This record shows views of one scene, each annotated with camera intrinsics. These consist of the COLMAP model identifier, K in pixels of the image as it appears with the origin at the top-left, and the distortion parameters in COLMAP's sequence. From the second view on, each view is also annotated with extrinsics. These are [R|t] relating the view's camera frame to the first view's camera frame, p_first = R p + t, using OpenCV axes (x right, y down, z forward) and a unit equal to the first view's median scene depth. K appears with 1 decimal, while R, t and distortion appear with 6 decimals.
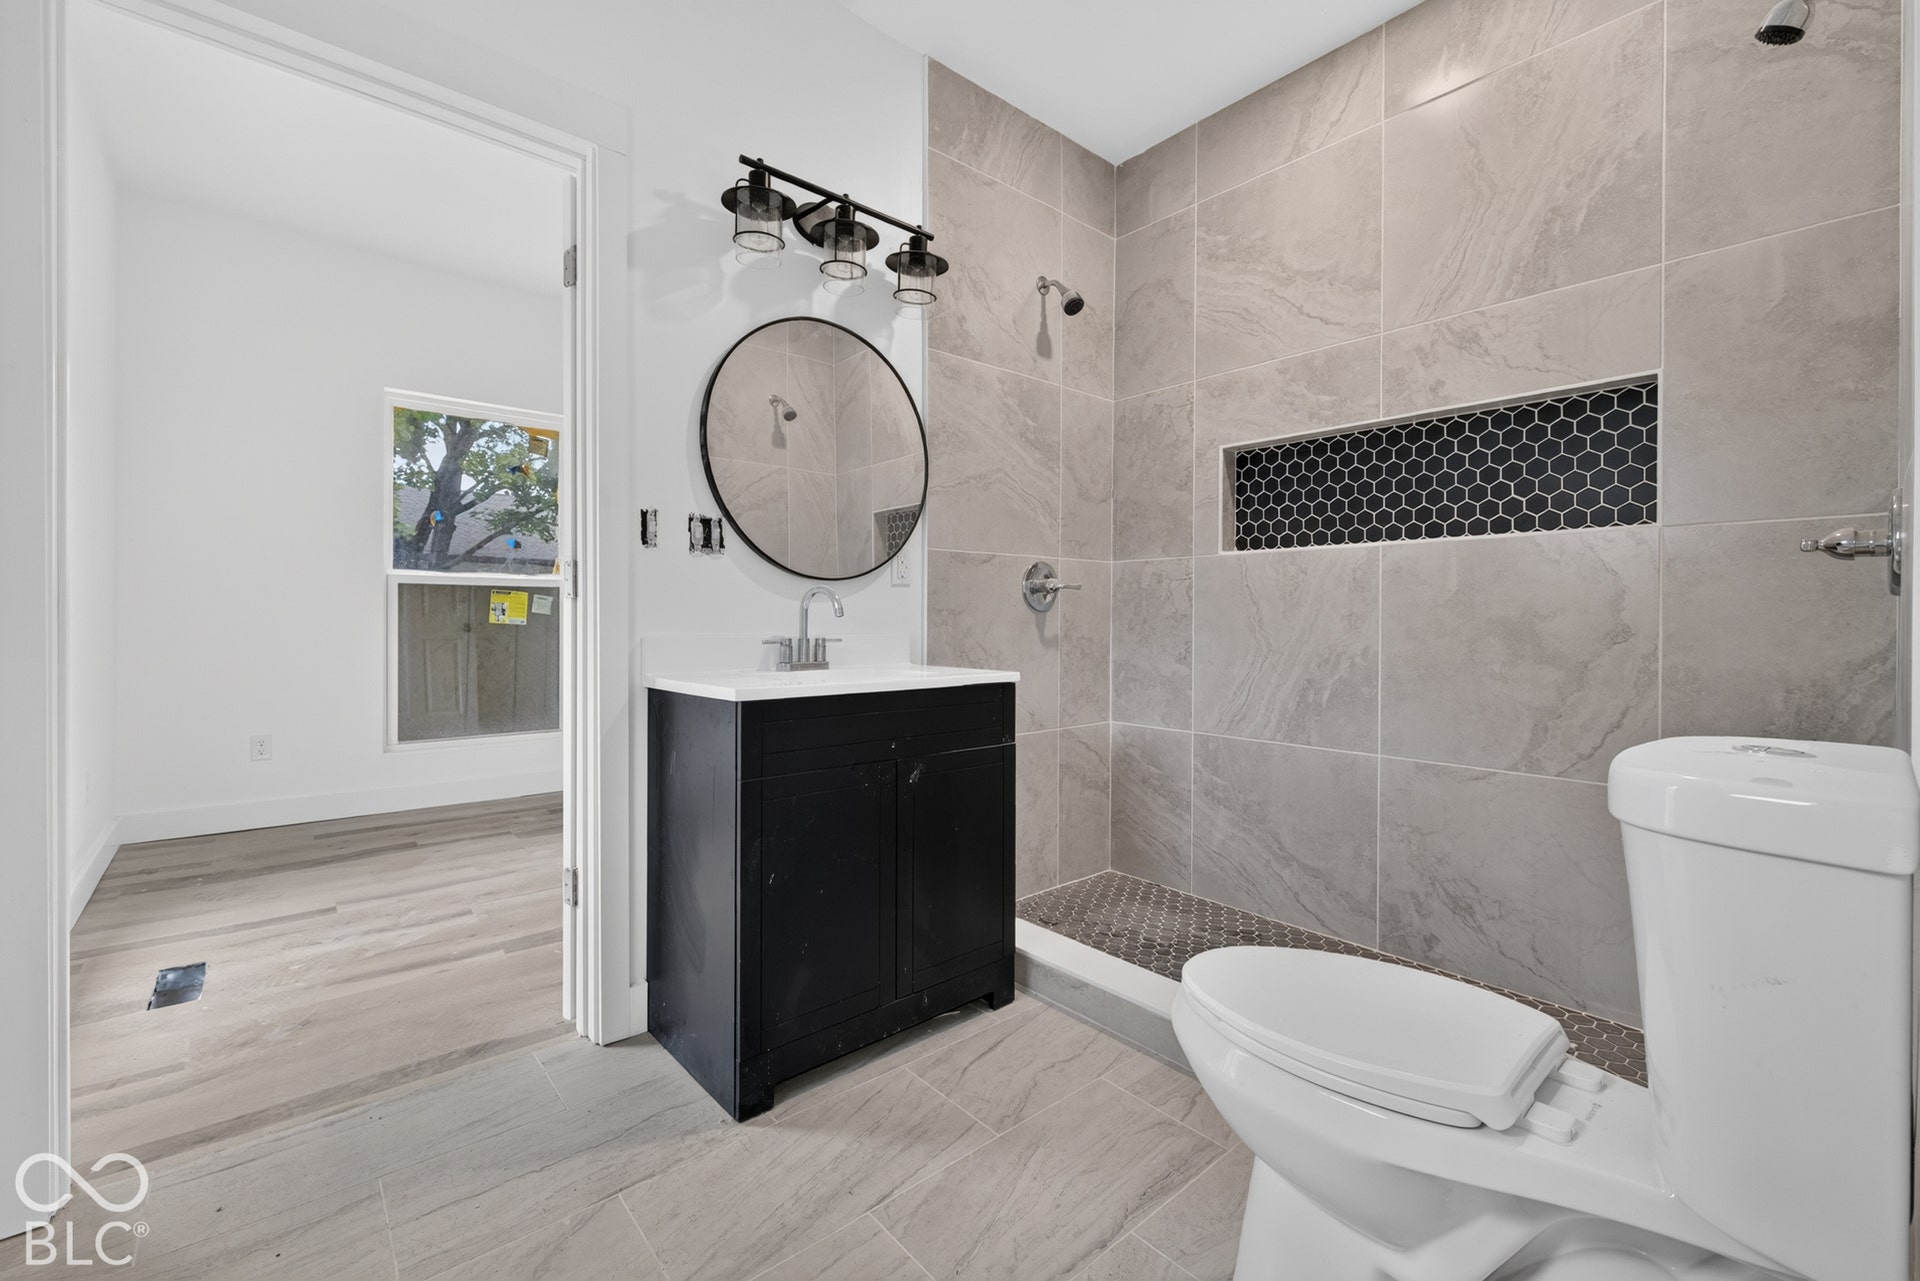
lens RADIAL K [[801.0, 0, 939.5], [0, 801.0, 629.9], [0, 0, 1]] dist [0.008114, -0.003203]
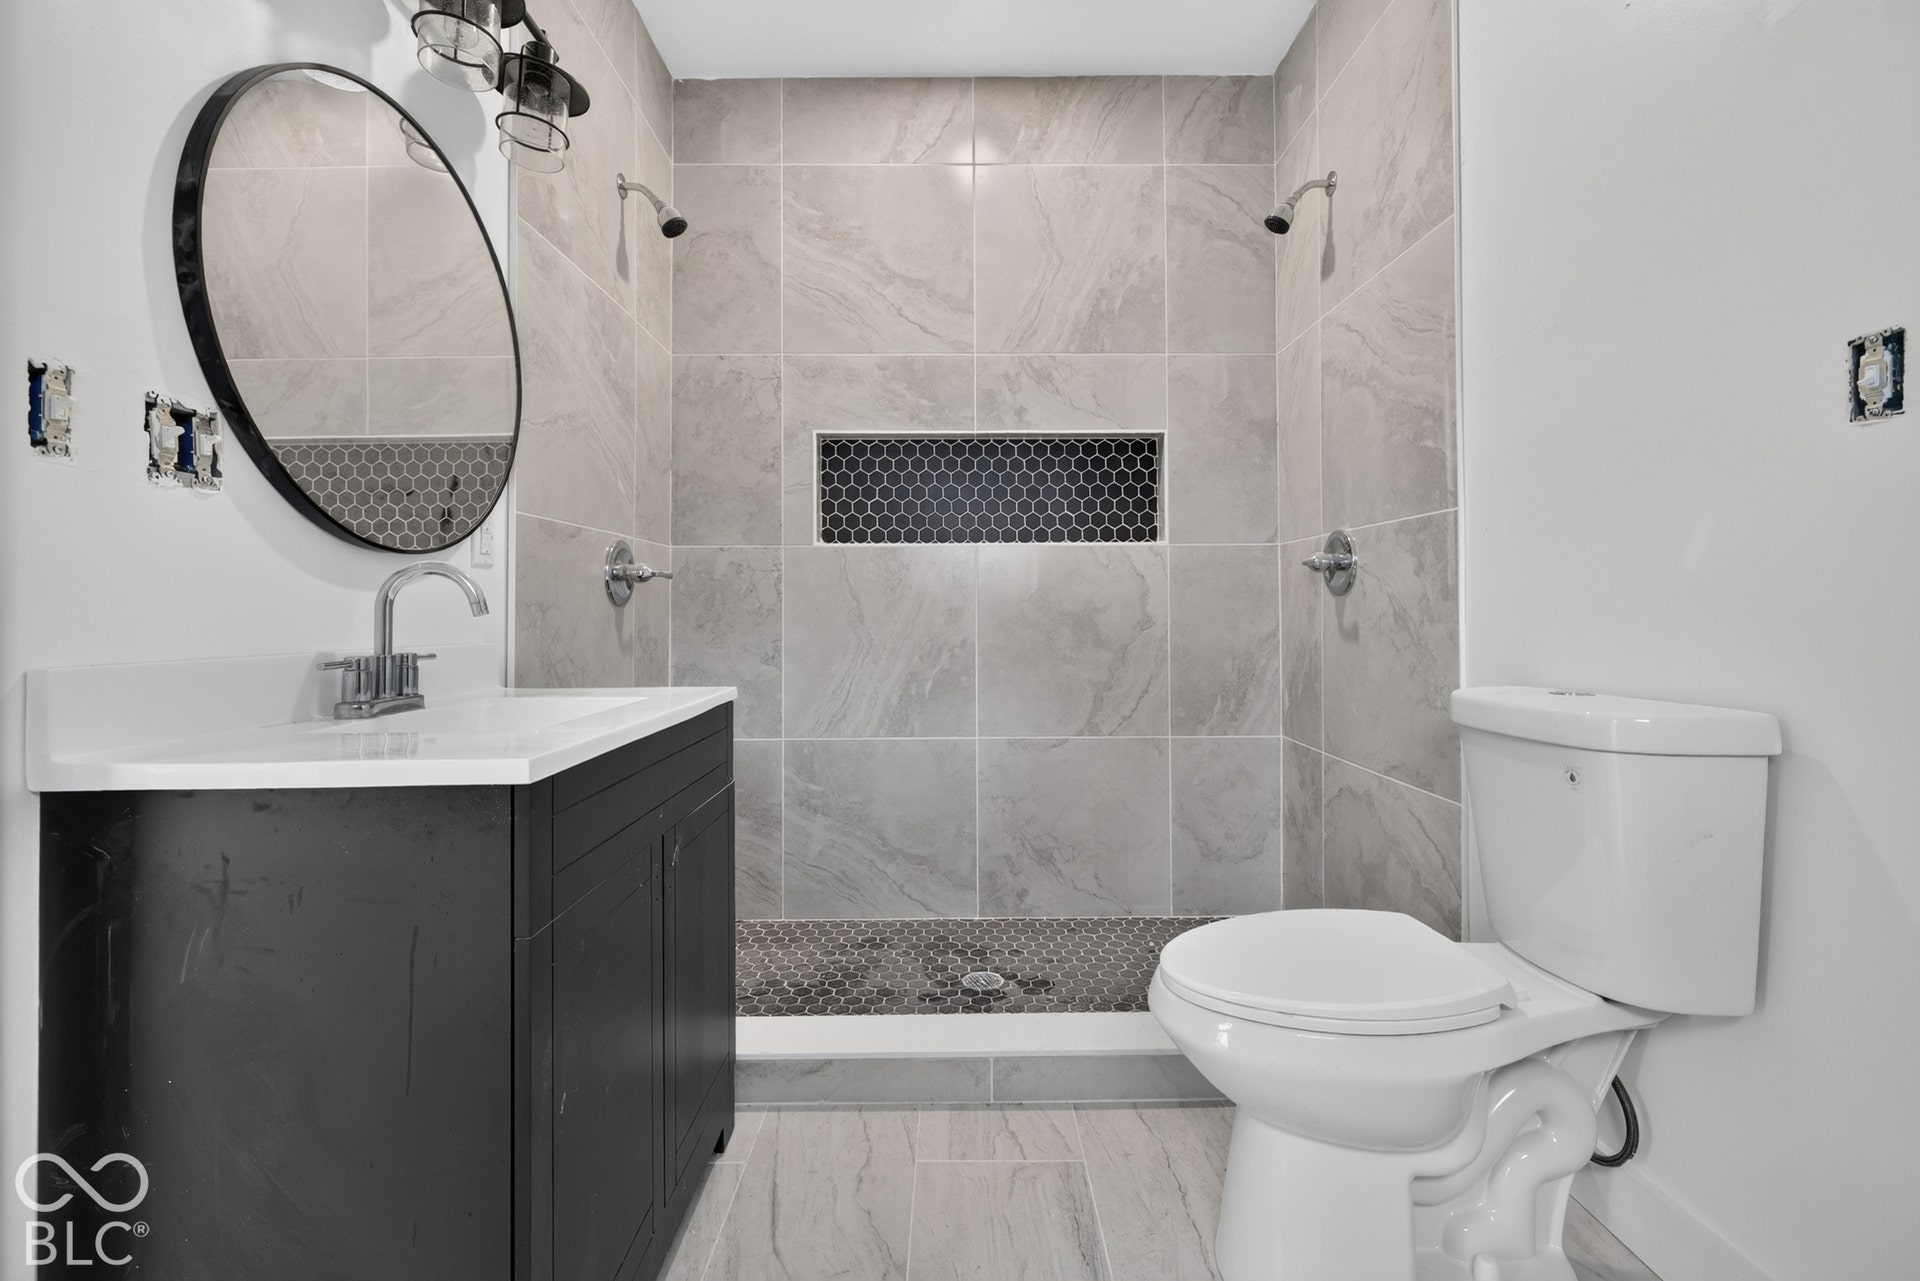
lens RADIAL K [[801.0, 0, 1084.1], [0, 801.0, 604.5], [0, 0, 1]] dist [0.008114, -0.003203]
pose [[0.641718, 0.000238, 0.766940, -0.206250], [0.019050, 0.999686, -0.016249, -0.004578], [-0.766704, 0.025037, 0.641513, 0.194340]]
